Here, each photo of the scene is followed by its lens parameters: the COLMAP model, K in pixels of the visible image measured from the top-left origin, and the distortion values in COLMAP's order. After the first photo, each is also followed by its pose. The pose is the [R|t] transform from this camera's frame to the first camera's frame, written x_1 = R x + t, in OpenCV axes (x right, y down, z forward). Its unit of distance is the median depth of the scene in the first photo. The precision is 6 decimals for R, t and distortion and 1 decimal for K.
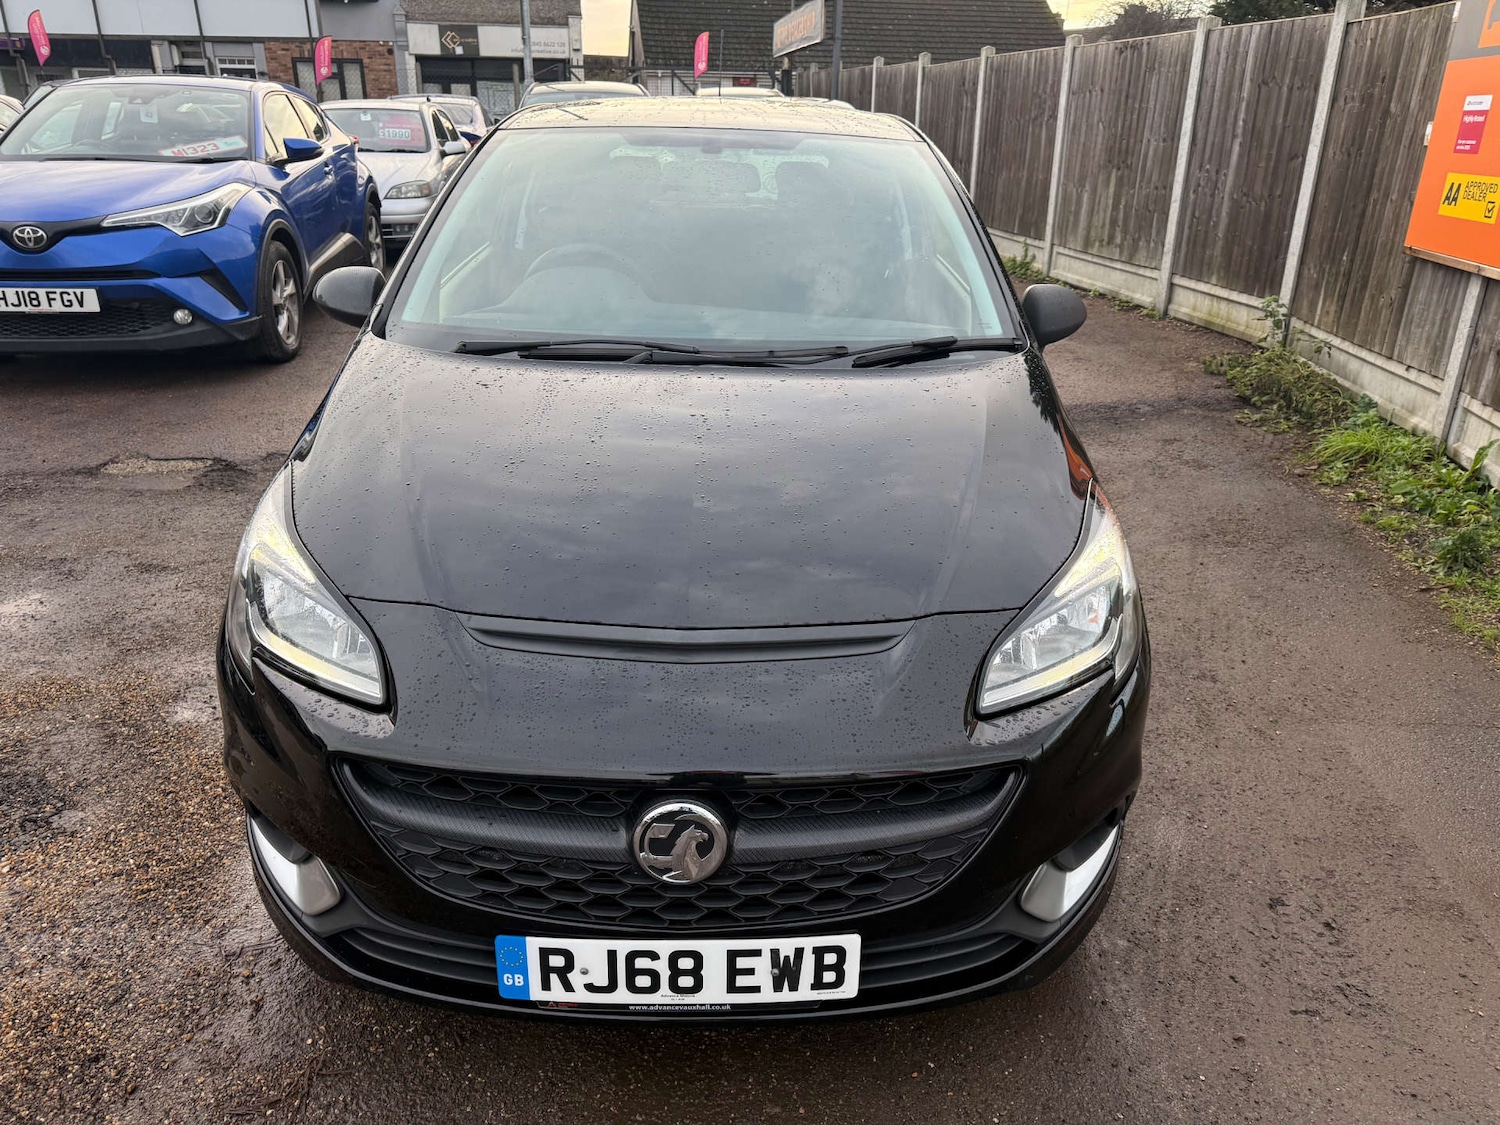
lens RADIAL K [[1068.3, 0, 745.0], [0, 1068.3, 552.1], [0, 0, 1]] dist [0.010741, -0.013980]
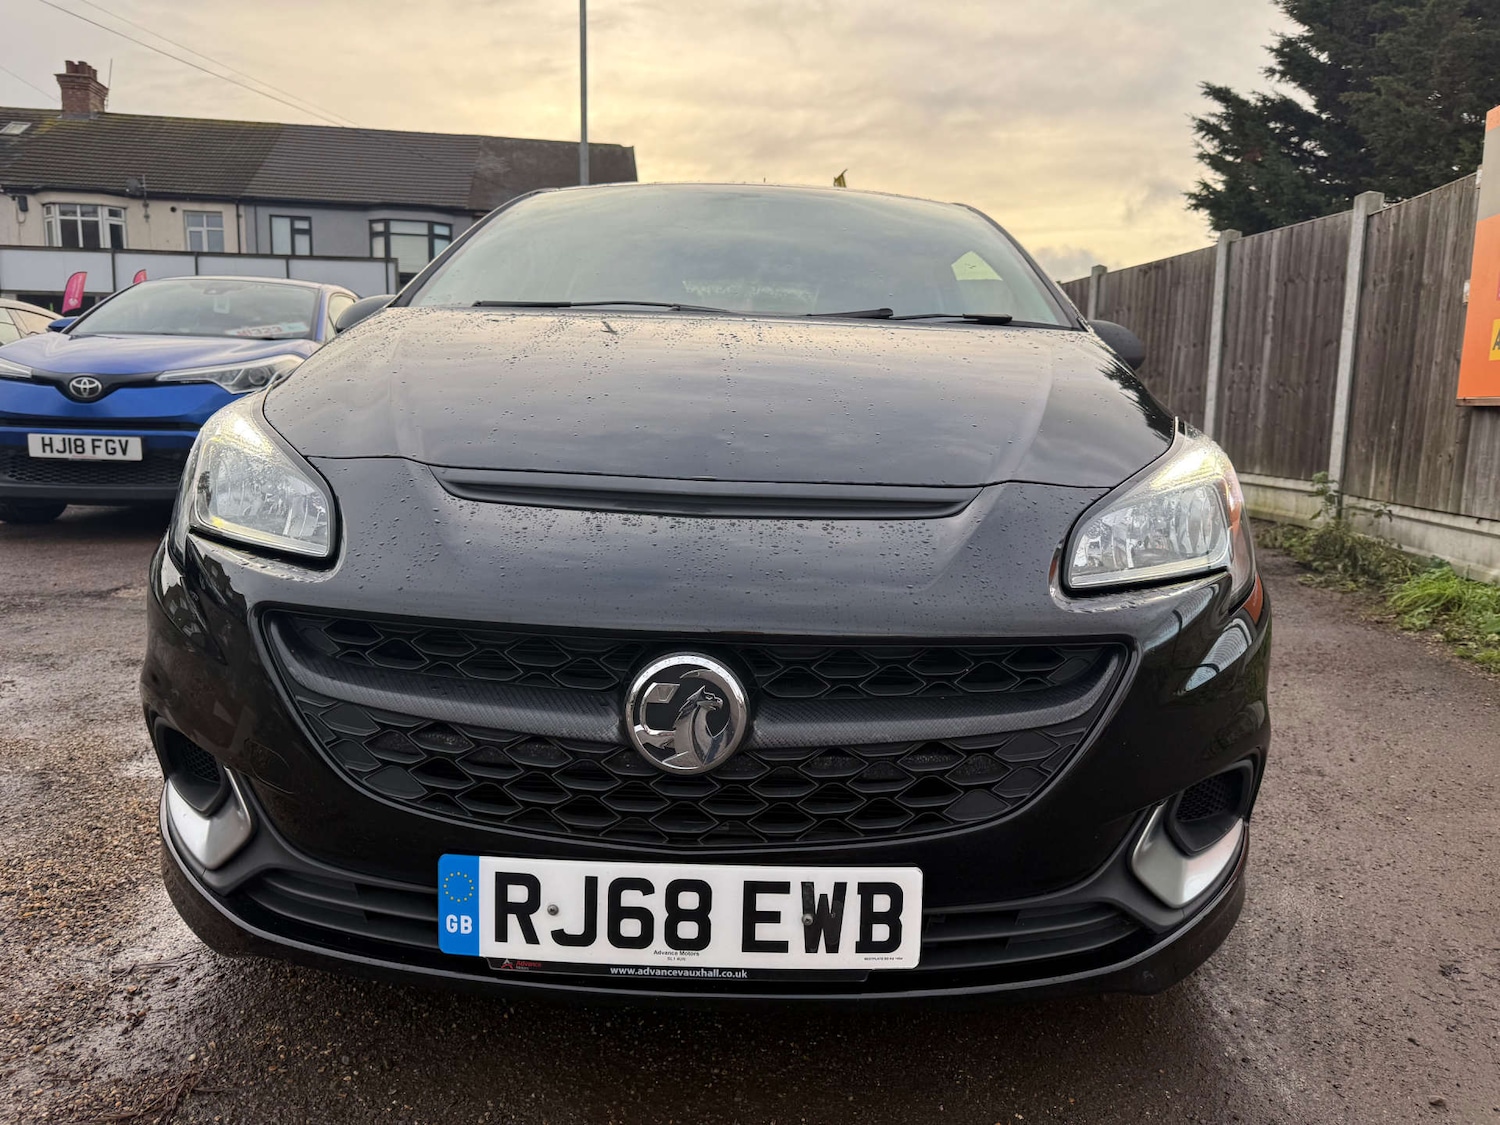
lens RADIAL K [[1068.3, 0, 750.3], [0, 1068.3, 552.1], [0, 0, 1]] dist [0.010741, -0.013980]
pose [[0.999394, 0.015748, -0.031042, 0.003607], [-0.022914, 0.968968, -0.246122, 0.164967], [0.026203, 0.246684, 0.968742, 0.107677]]
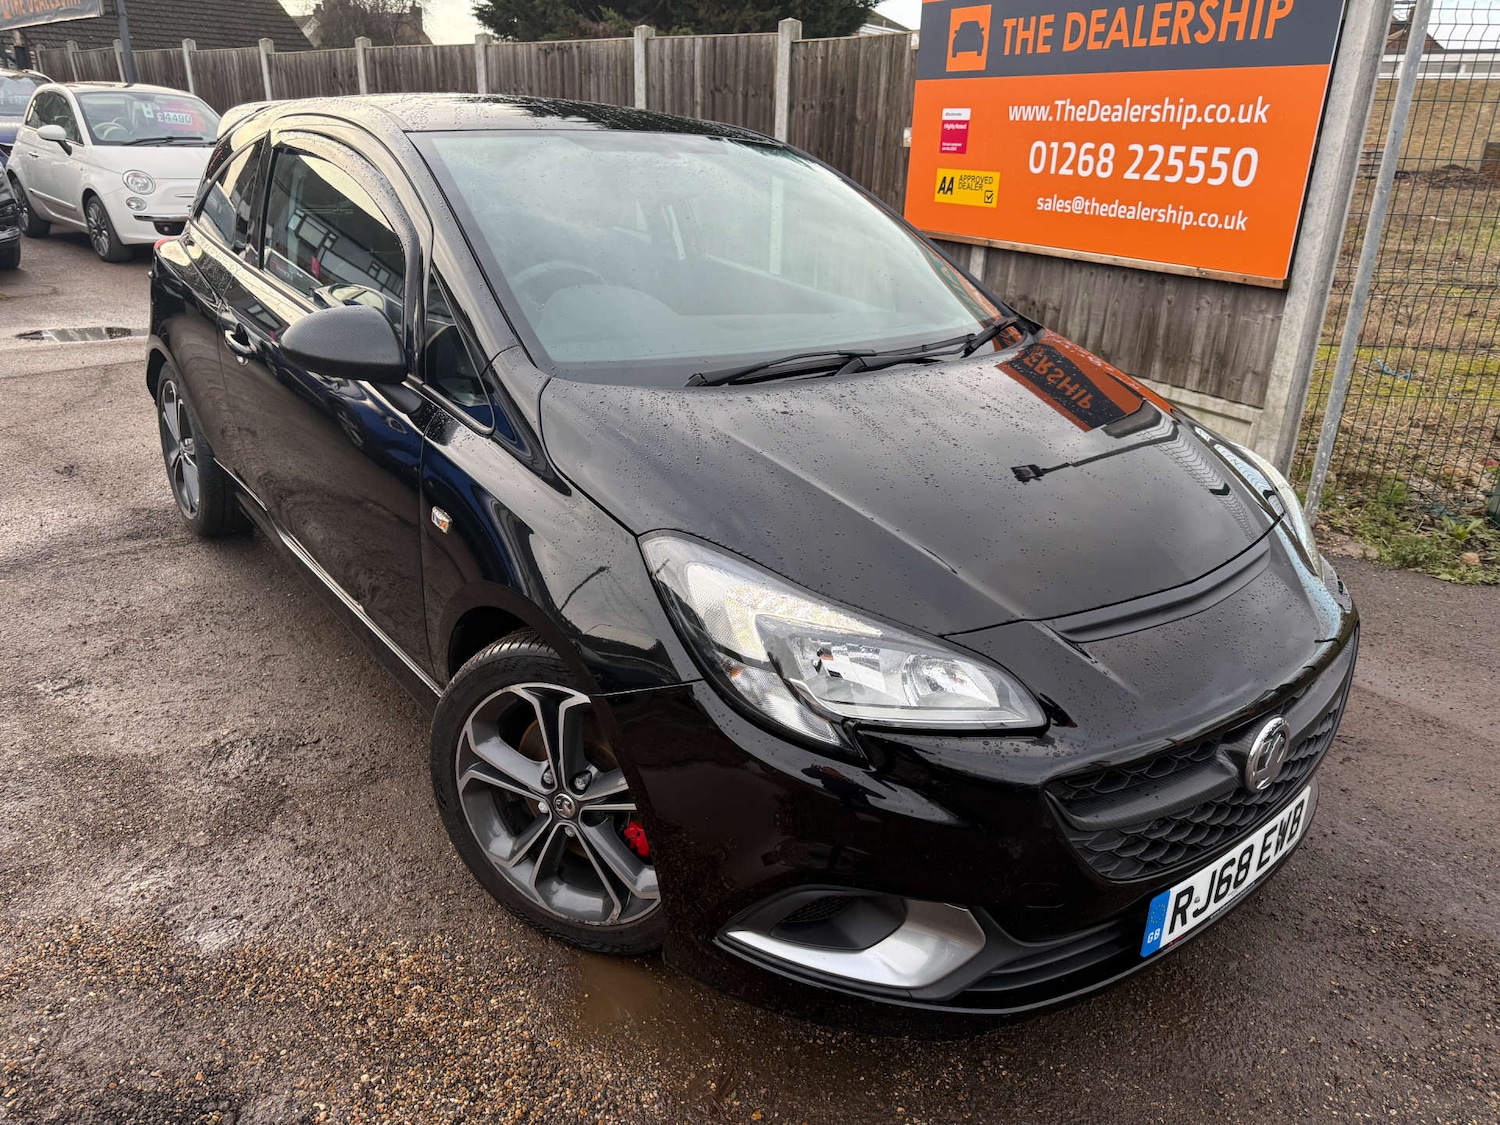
lens RADIAL K [[1068.3, 0, 739.6], [0, 1068.3, 565.9], [0, 0, 1]] dist [0.010741, -0.013980]
pose [[0.790196, -0.222321, 0.571107, -0.535513], [0.212637, 0.973450, 0.084736, -0.072460], [-0.574783, 0.054480, 0.816490, 0.166903]]
